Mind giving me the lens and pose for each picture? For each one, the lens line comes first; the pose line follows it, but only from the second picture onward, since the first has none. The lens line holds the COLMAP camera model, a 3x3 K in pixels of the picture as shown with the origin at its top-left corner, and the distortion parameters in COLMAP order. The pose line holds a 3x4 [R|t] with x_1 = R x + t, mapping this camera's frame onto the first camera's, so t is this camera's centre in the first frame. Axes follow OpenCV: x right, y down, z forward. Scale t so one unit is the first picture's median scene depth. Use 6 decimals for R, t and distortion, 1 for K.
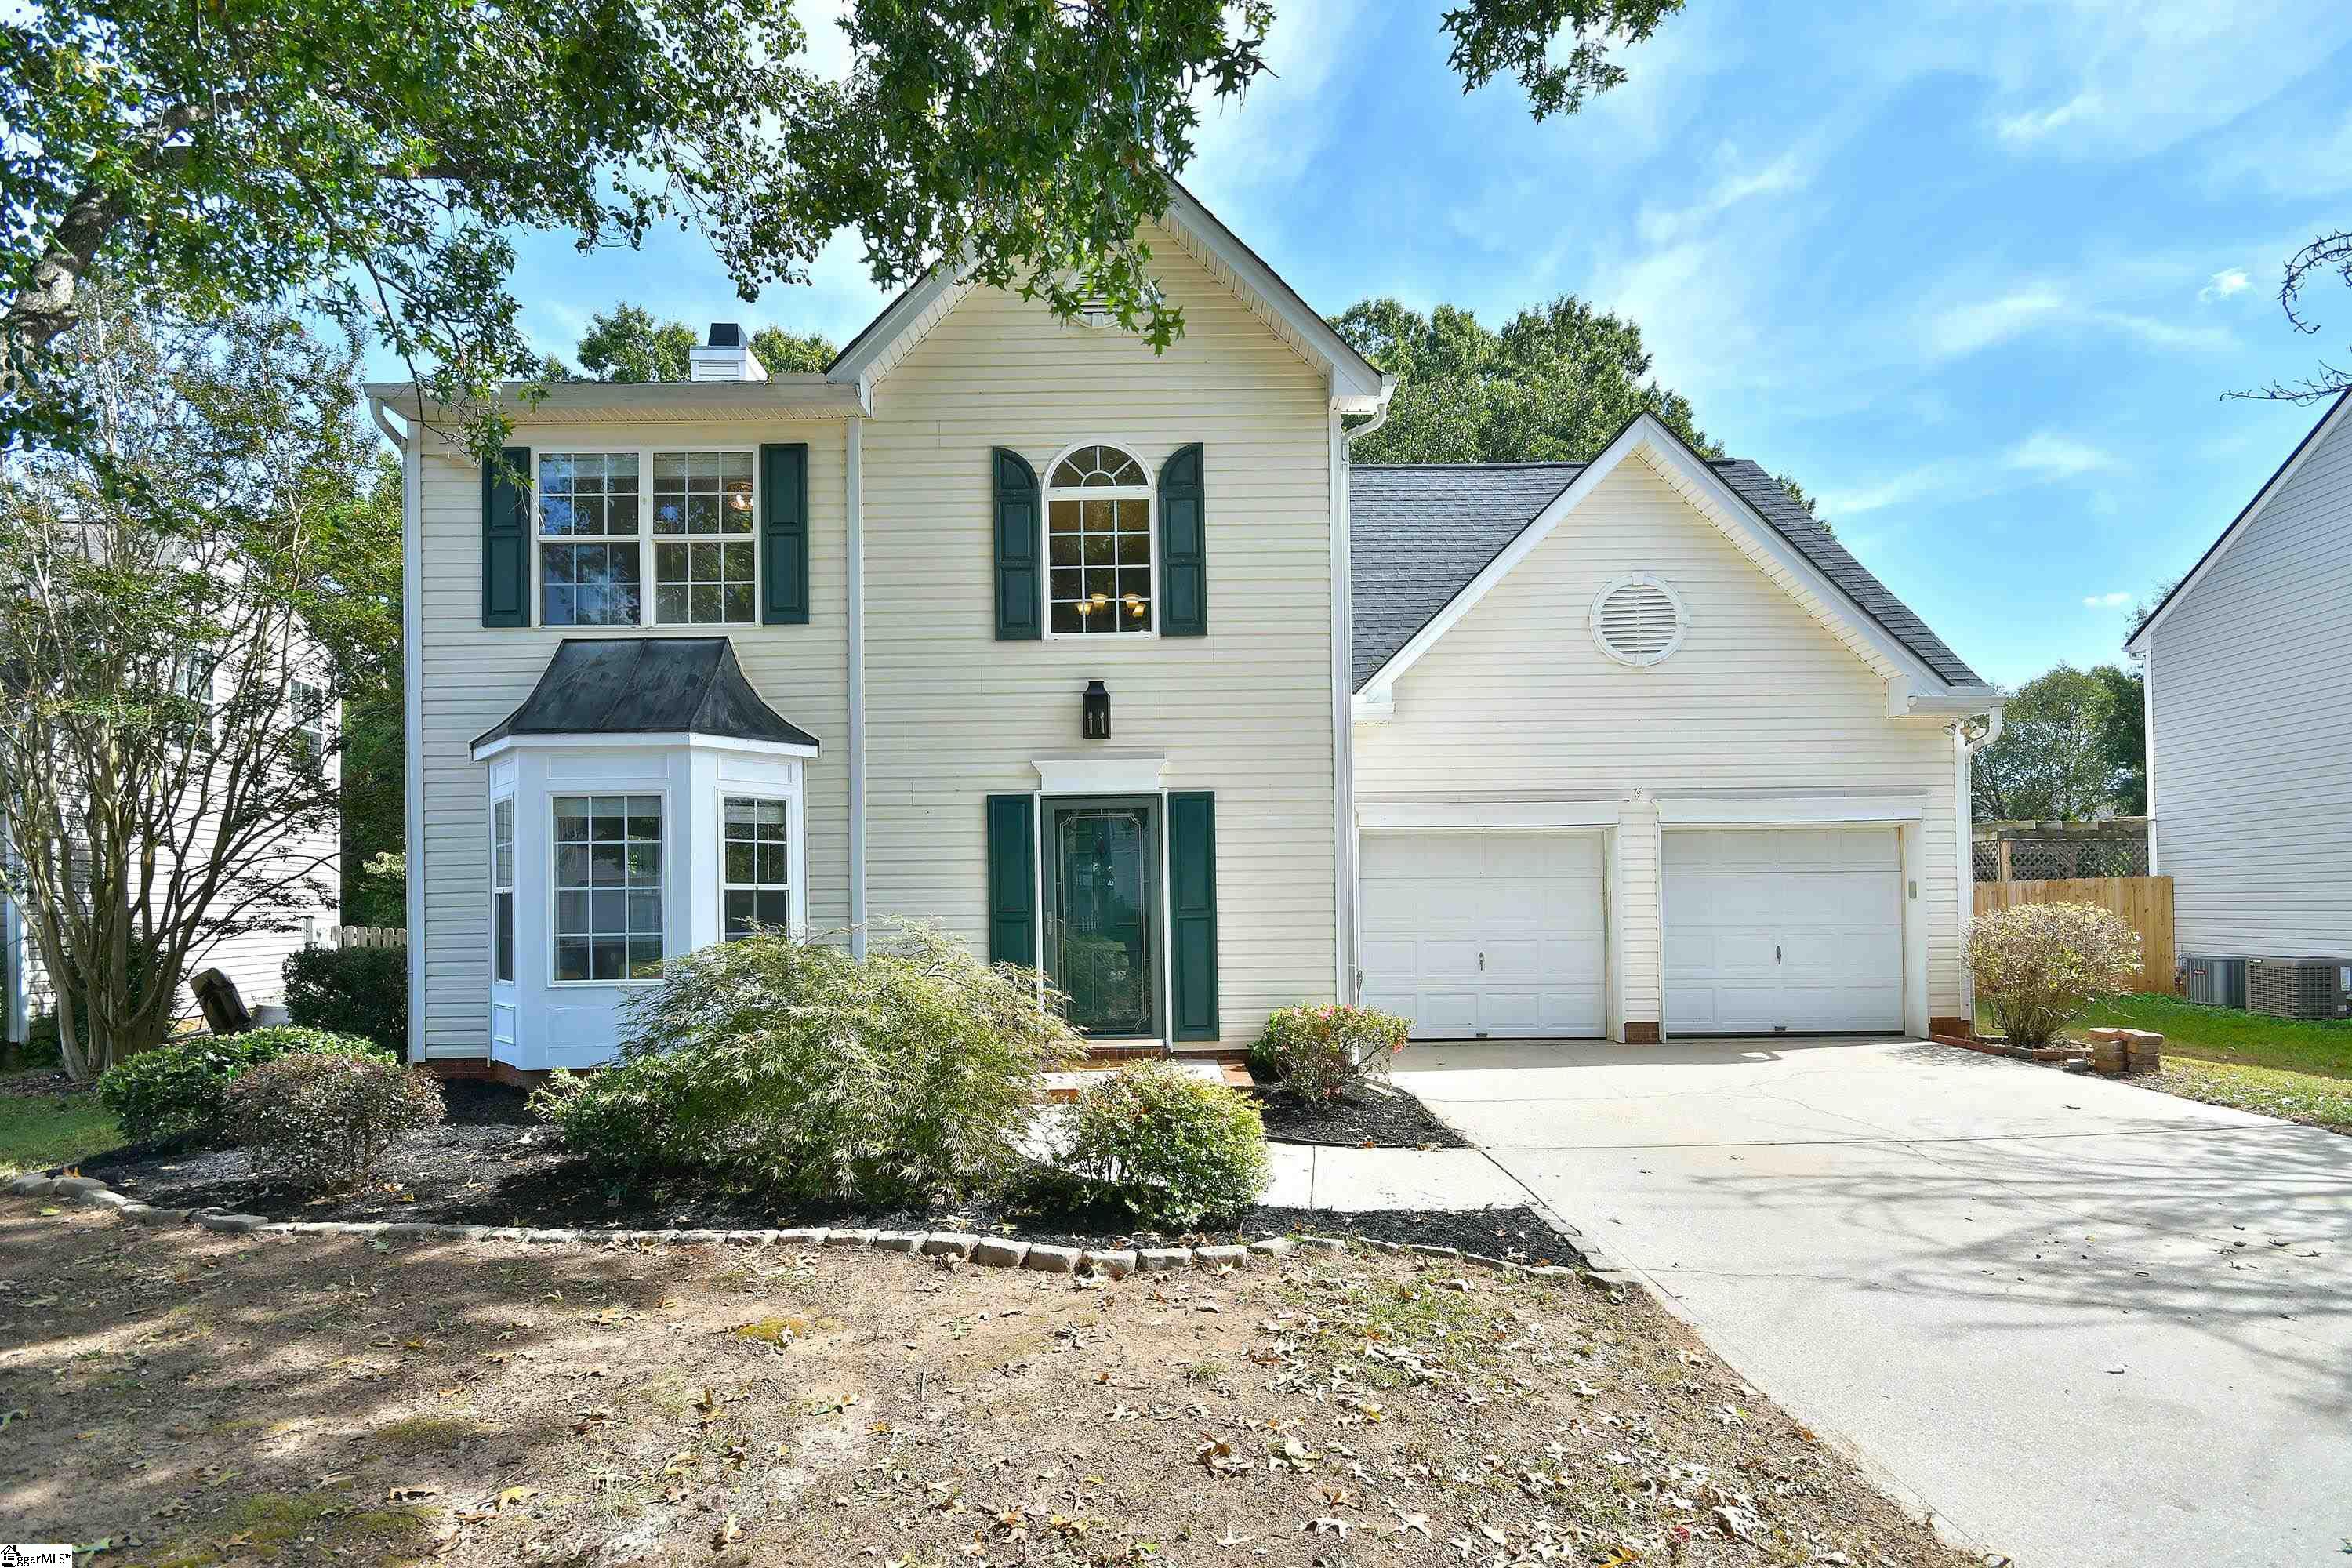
lens RADIAL K [[992.9, 0, 1176.7], [0, 992.9, 896.7], [0, 0, 1]] dist [0.004261, 0.000041]
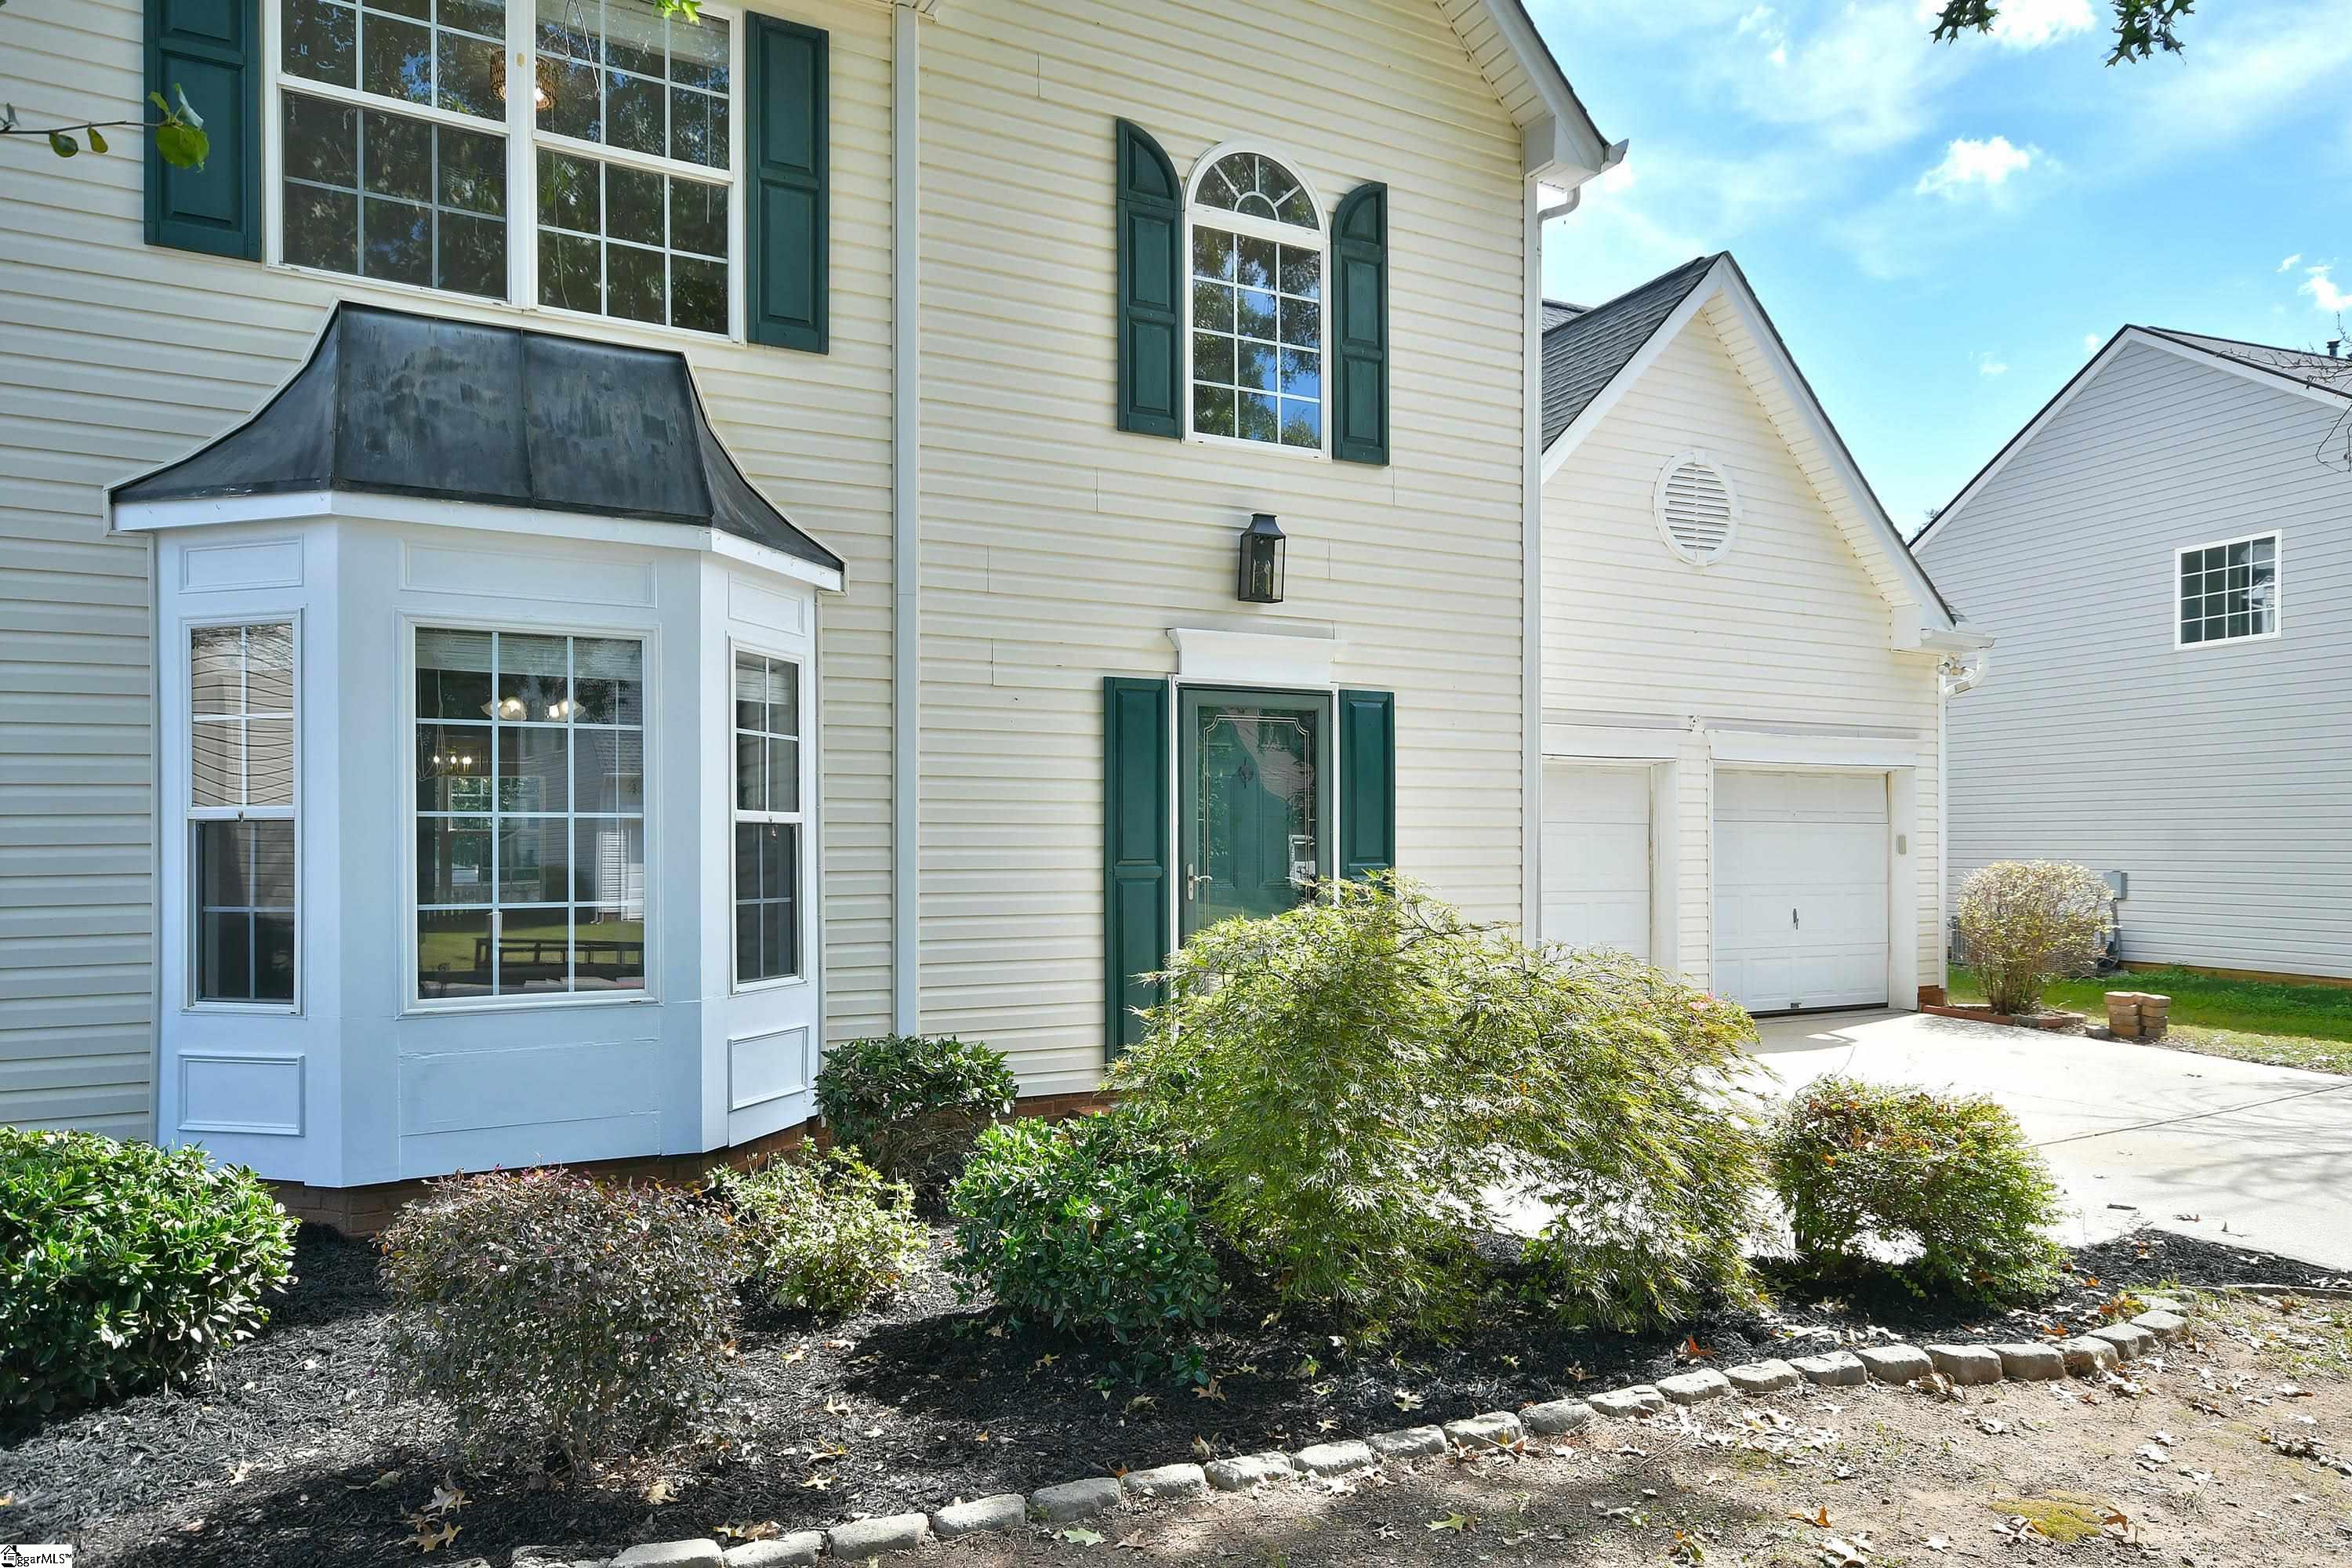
lens RADIAL K [[1445.8, 0, 1176.9], [0, 1445.8, 840.6], [0, 0, 1]] dist [0.023307, 0.000798]
pose [[0.891651, 0.013815, 0.452512, -0.557325], [-0.015126, 0.999885, -0.000721, 0.000430], [-0.452471, -0.006202, 0.891758, 0.167411]]
